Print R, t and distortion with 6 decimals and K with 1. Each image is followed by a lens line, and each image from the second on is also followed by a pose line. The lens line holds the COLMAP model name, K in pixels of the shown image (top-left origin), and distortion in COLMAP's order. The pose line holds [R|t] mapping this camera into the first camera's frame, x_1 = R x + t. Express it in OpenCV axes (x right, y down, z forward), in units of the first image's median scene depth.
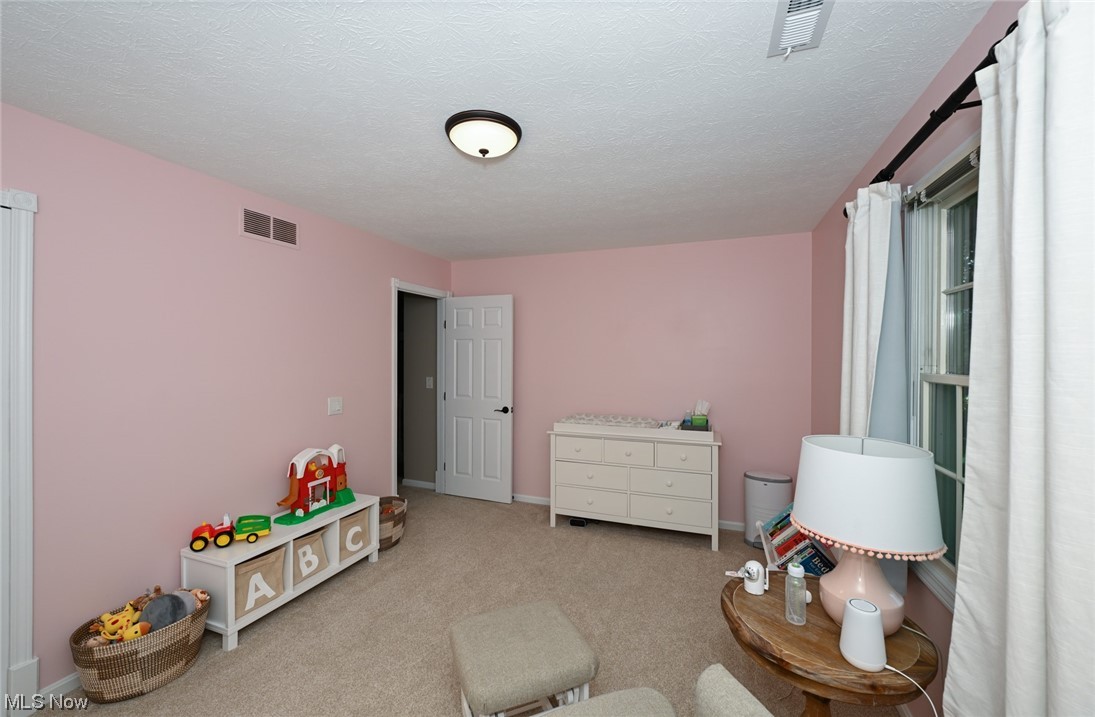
lens RADIAL K [[435.8, 0, 546.1], [0, 435.8, 354.5], [0, 0, 1]] dist [-0.000042, 0.000072]
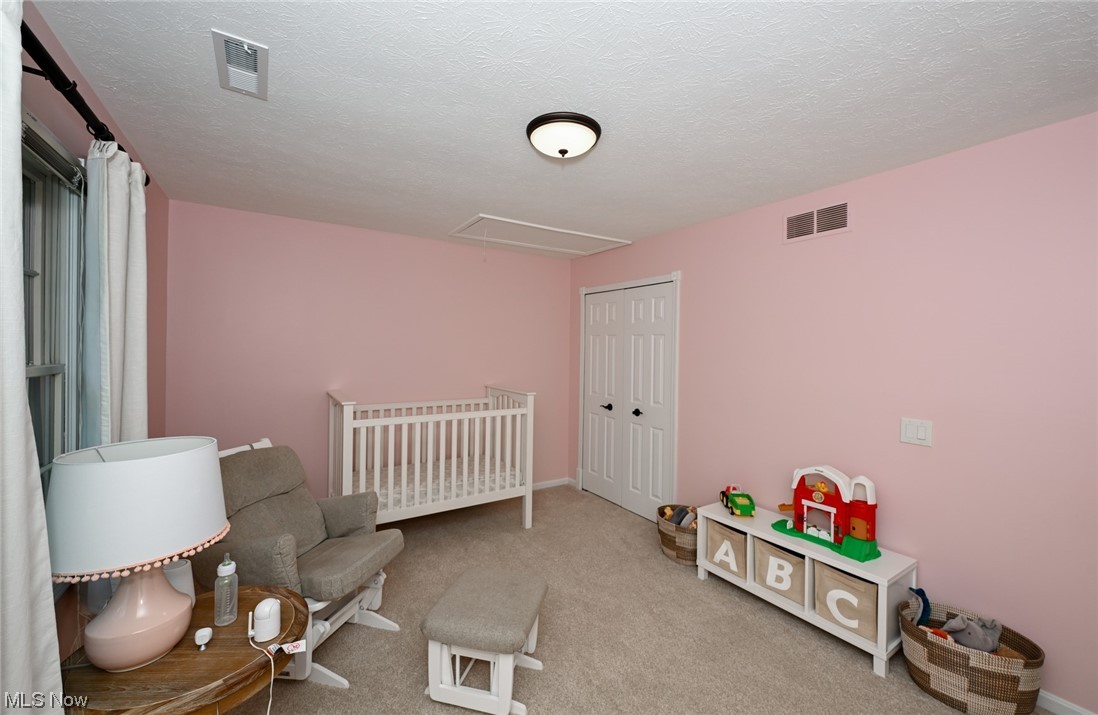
lens RADIAL K [[437.0, 0, 547.6], [0, 437.0, 353.5], [0, 0, 1]] dist [-0.000042, 0.000072]
pose [[-0.597003, -0.004942, -0.802224, 0.503697], [-0.013785, 0.999897, 0.004099, 0.000045], [0.802121, 0.013506, -0.597009, 1.154000]]
